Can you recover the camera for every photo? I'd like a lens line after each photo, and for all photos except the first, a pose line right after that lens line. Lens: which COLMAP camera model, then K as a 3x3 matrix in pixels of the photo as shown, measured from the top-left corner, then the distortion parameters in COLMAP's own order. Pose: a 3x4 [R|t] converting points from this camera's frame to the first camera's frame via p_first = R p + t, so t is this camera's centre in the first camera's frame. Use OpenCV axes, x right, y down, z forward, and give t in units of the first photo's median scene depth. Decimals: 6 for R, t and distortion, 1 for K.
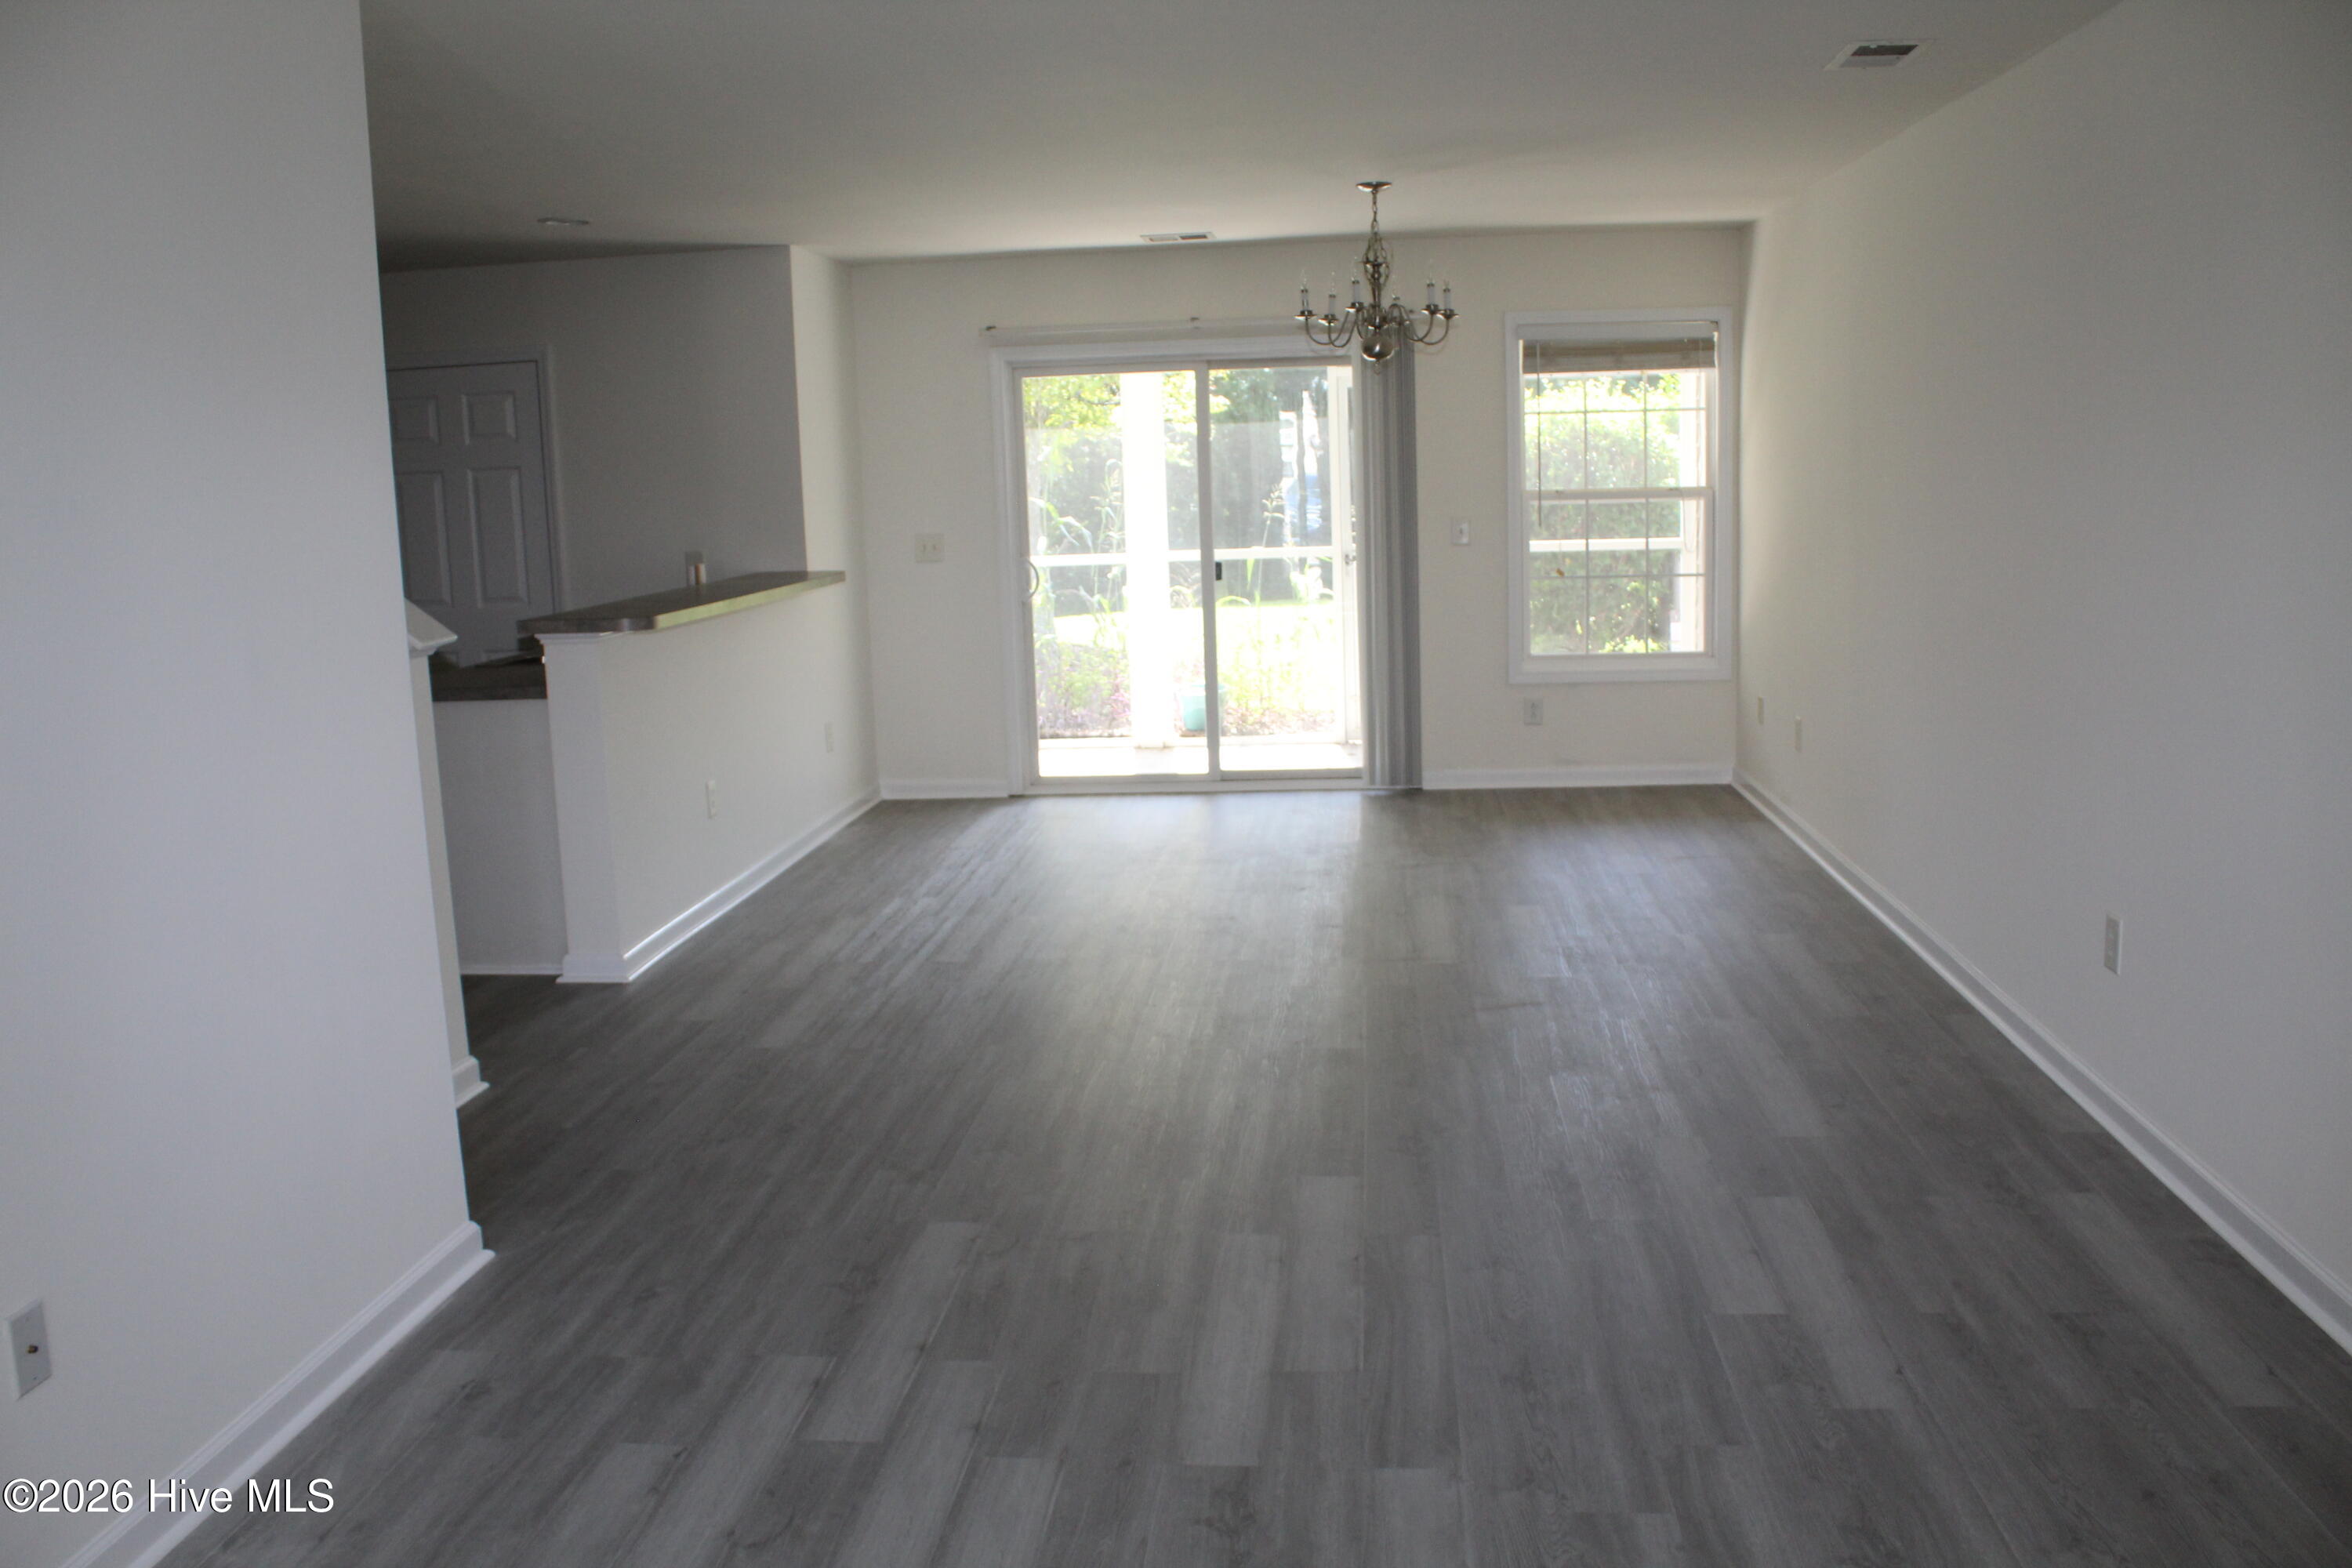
lens RADIAL K [[2014.0, 0, 1157.2], [0, 2014.0, 774.5], [0, 0, 1]] dist [-0.128958, 0.088193]
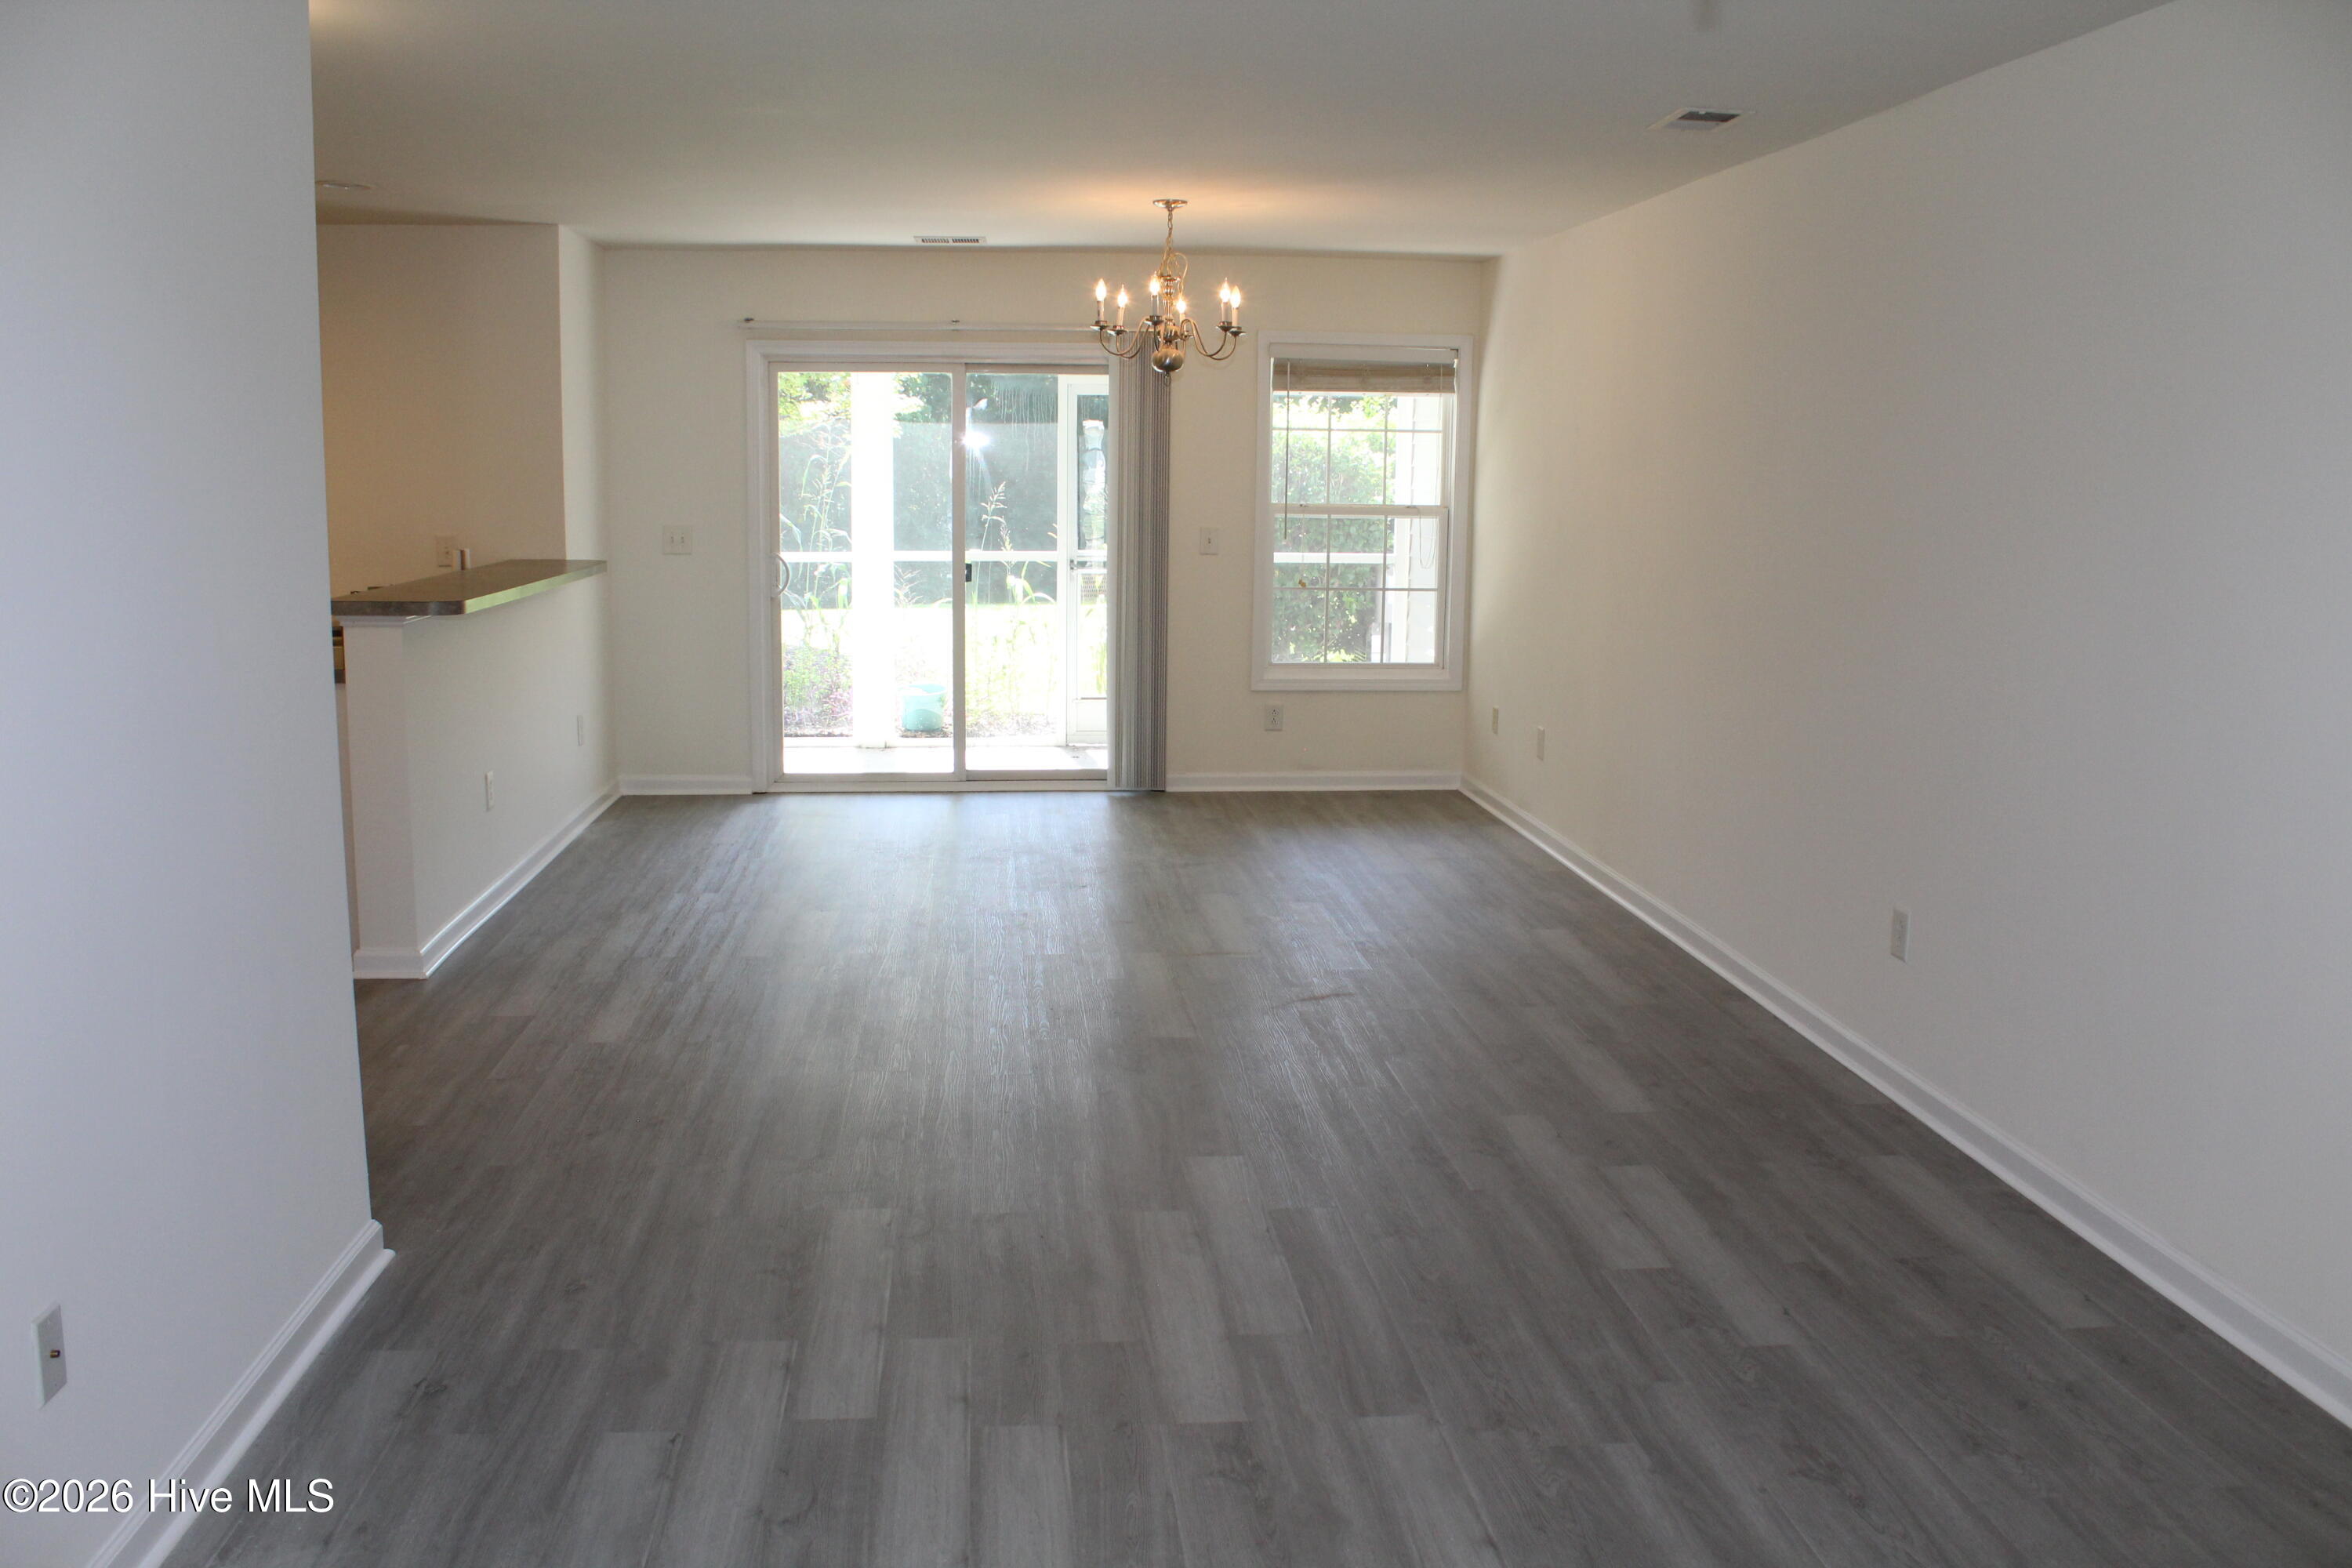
lens RADIAL K [[2014.0, 0, 1216.0], [0, 2014.0, 785.1], [0, 0, 1]] dist [-0.128958, 0.088193]
pose [[0.978224, 0.013111, 0.207136, -0.120510], [-0.013814, 0.999903, 0.001945, 0.004286], [-0.207090, -0.004764, 0.978310, -0.022067]]
